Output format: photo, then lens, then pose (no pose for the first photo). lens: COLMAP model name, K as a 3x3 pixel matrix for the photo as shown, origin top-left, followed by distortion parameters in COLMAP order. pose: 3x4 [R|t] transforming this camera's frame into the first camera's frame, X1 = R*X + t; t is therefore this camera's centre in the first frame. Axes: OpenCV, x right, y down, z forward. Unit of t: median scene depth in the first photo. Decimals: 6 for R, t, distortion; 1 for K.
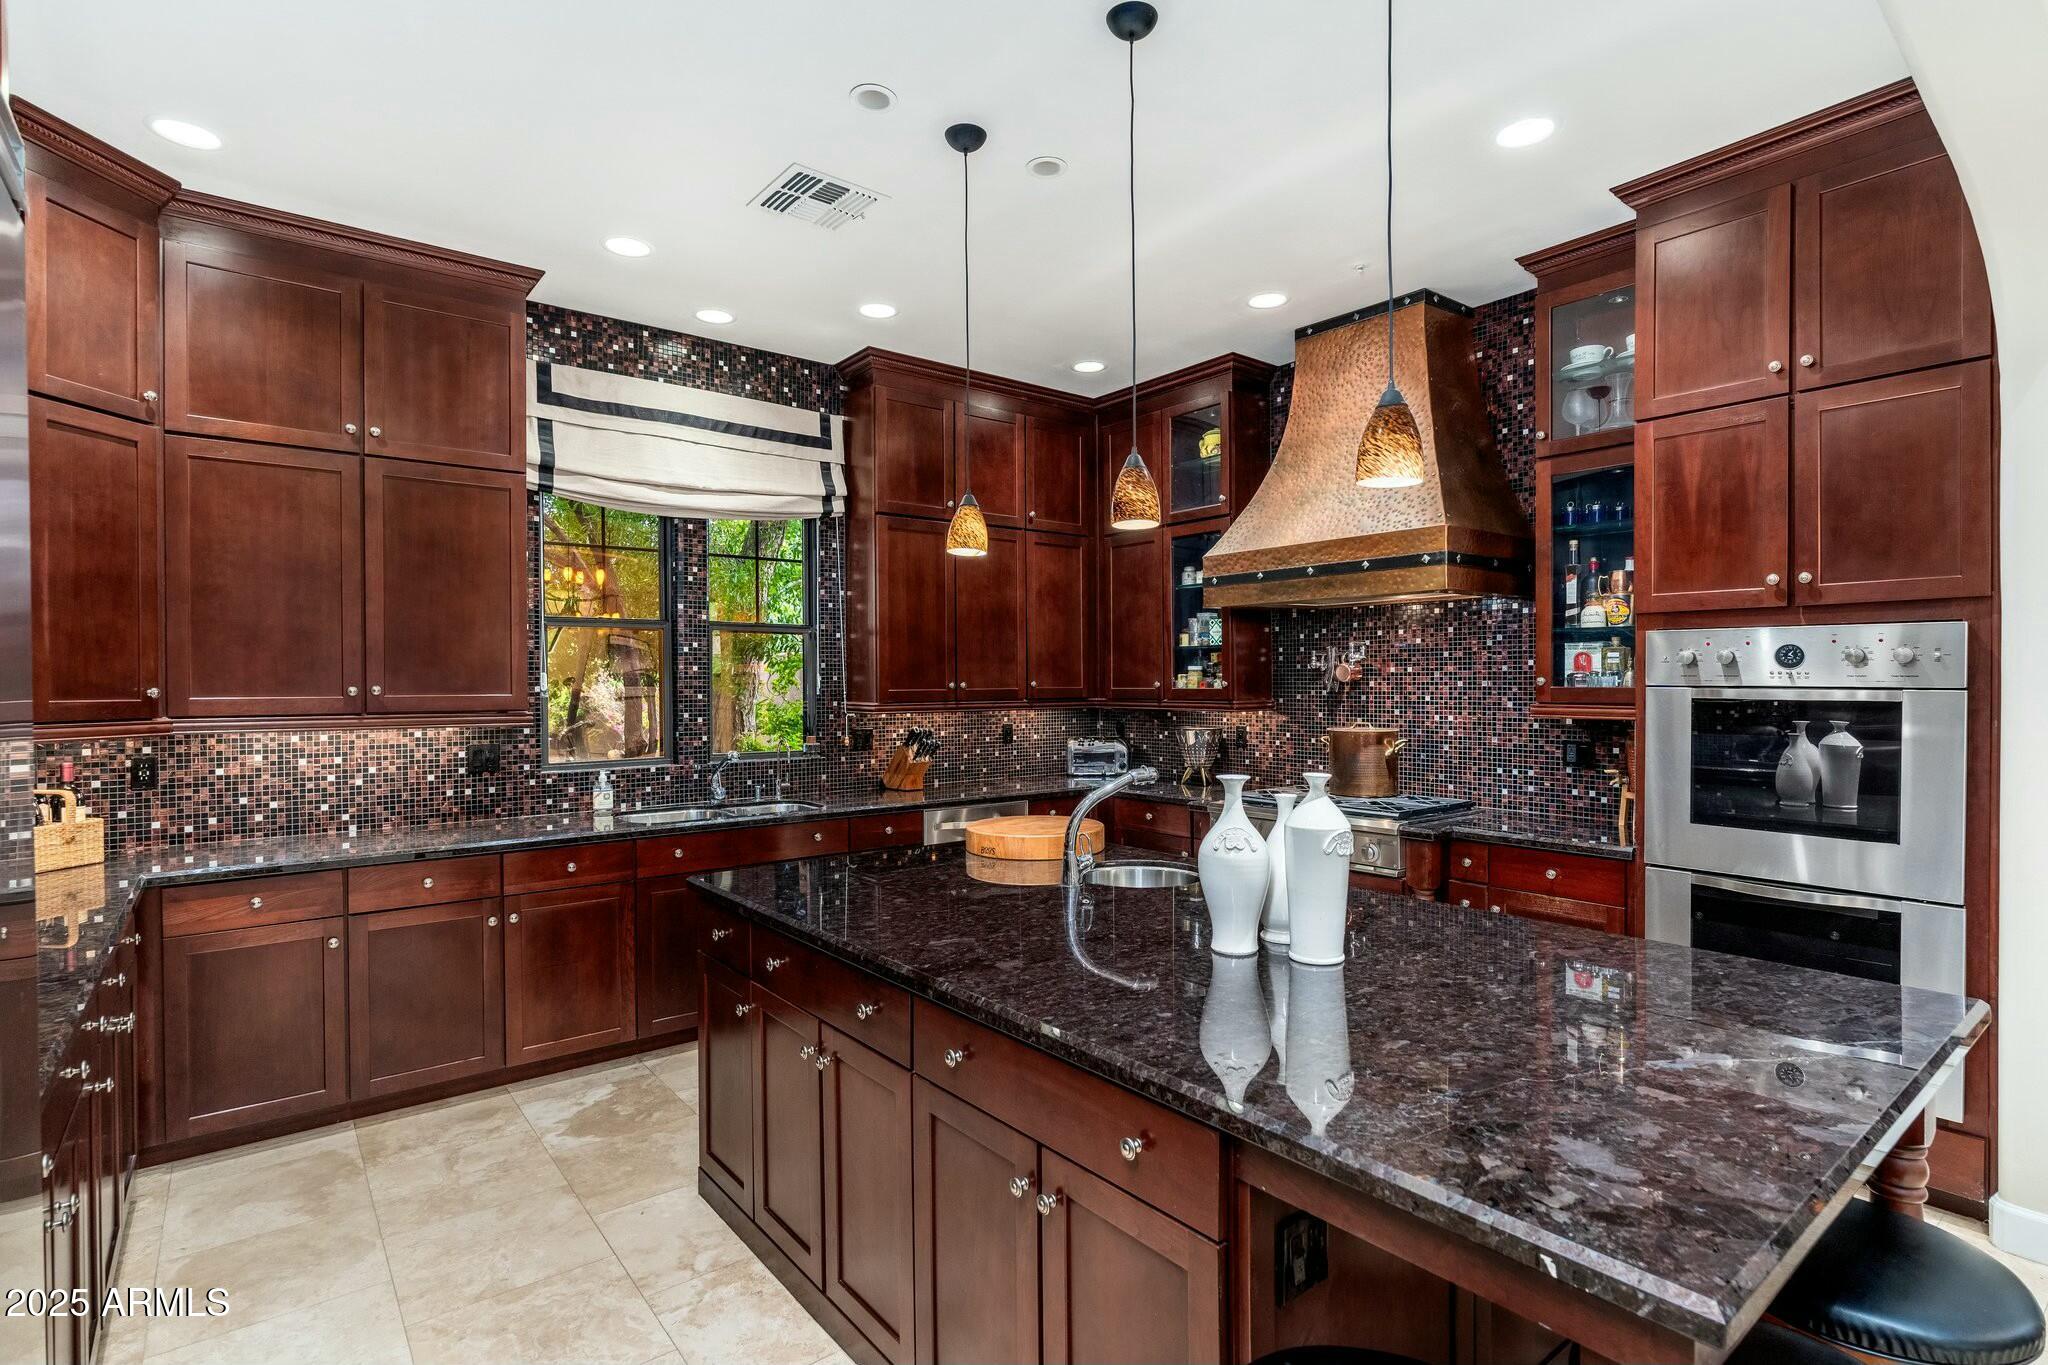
lens RADIAL K [[998.6, 0, 1023.2], [0, 998.6, 687.6], [0, 0, 1]] dist [0.000632, 0.000510]
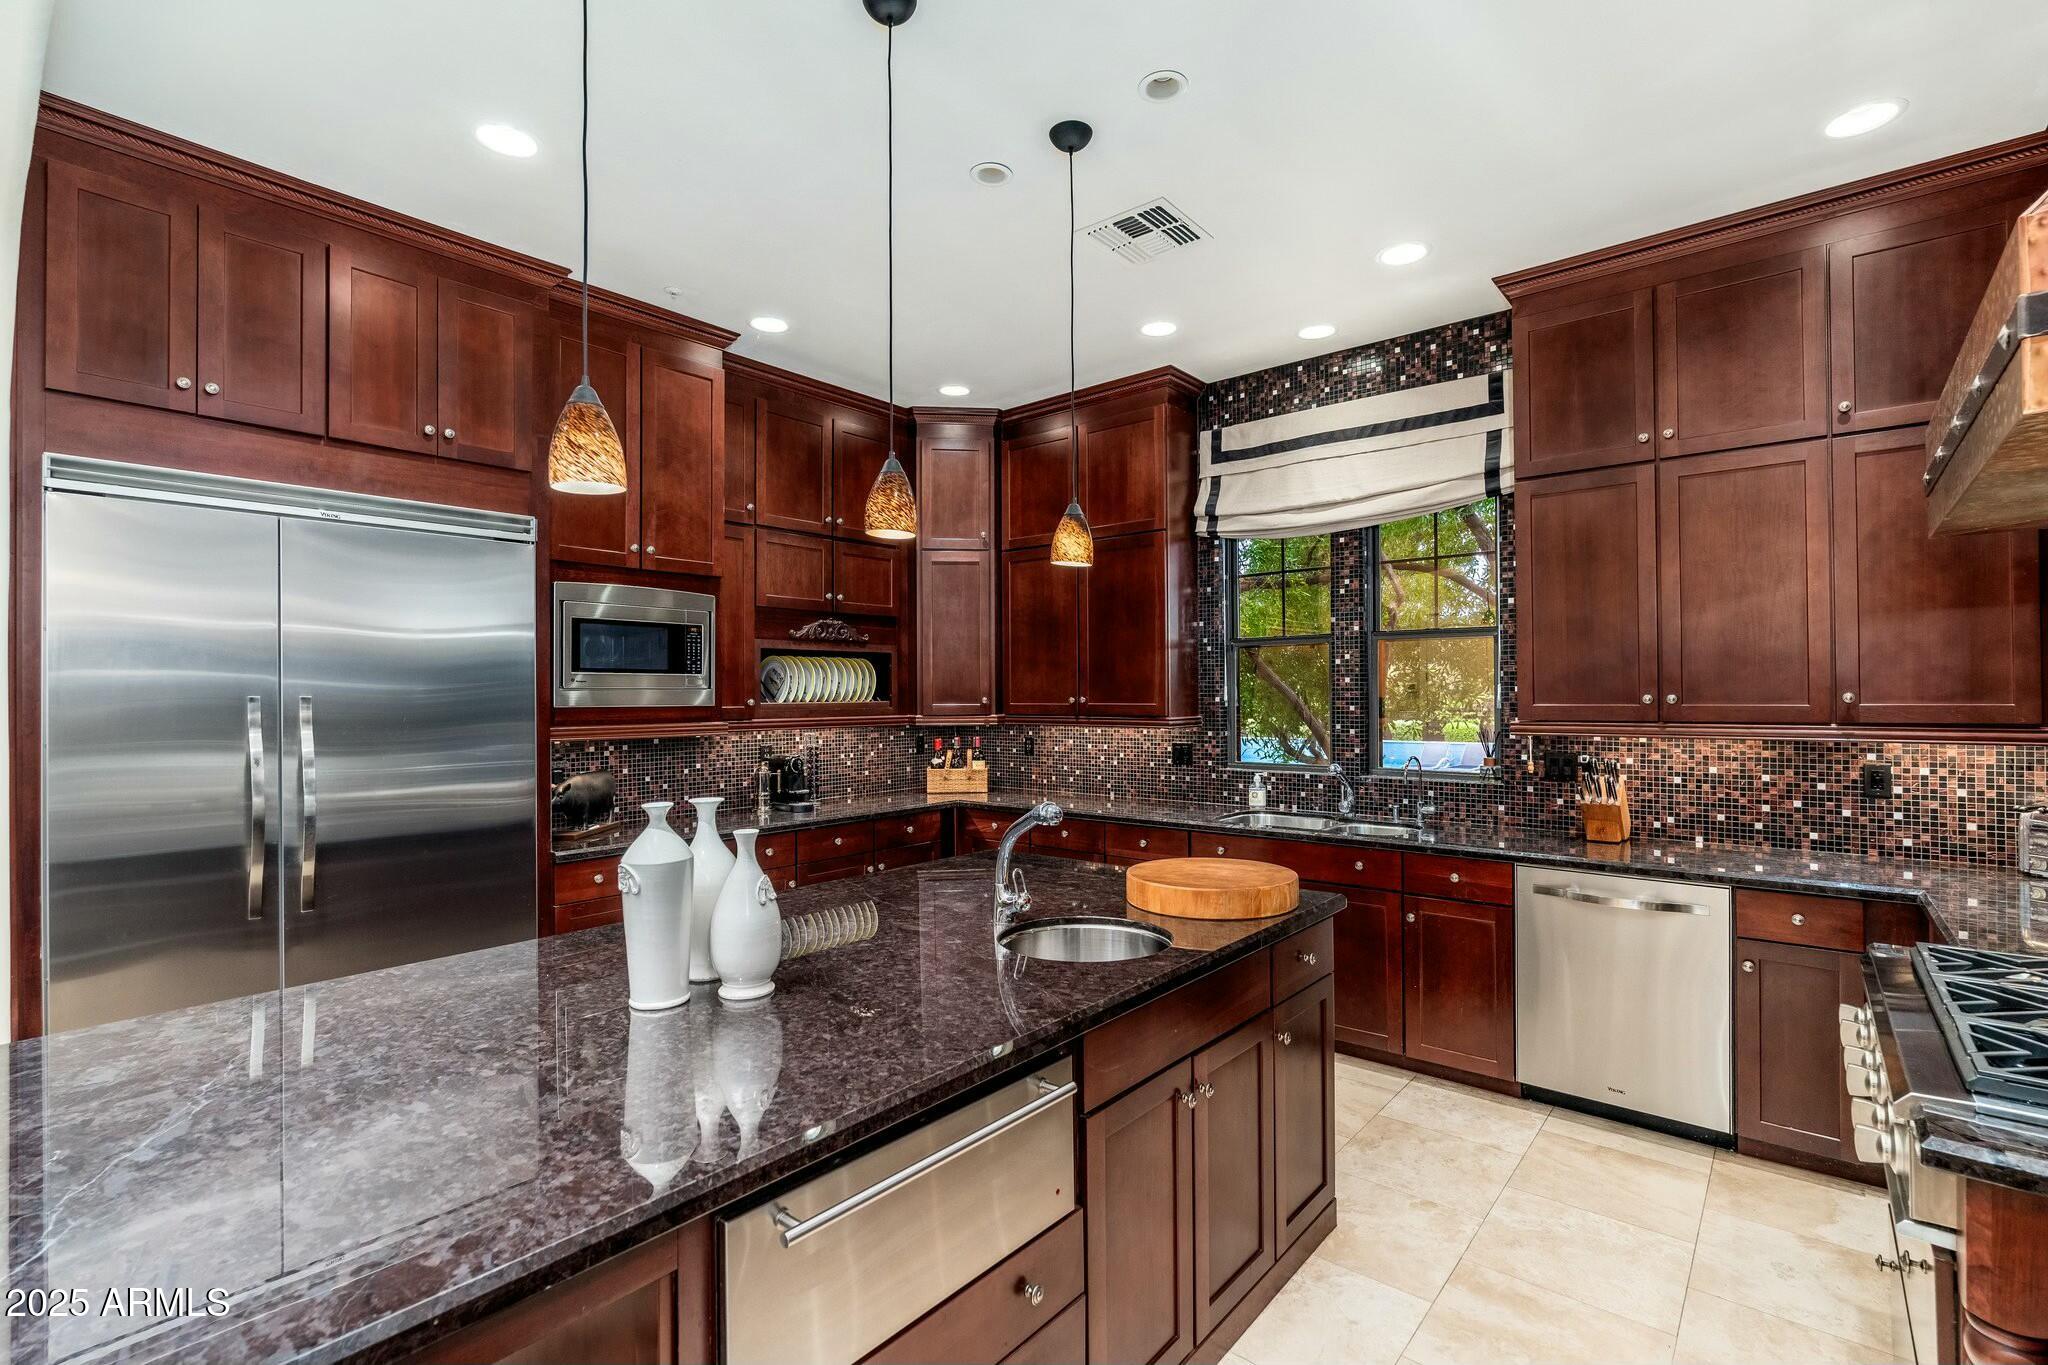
lens RADIAL K [[934.4, 0, 1021.6], [0, 934.4, 685.1], [0, 0, 1]] dist [-0.001039, -0.000084]
pose [[0.198876, -0.006605, -0.980002, 0.542836], [-0.002849, 0.999969, -0.007318, -0.006560], [0.980020, 0.004247, 0.198852, 0.509889]]
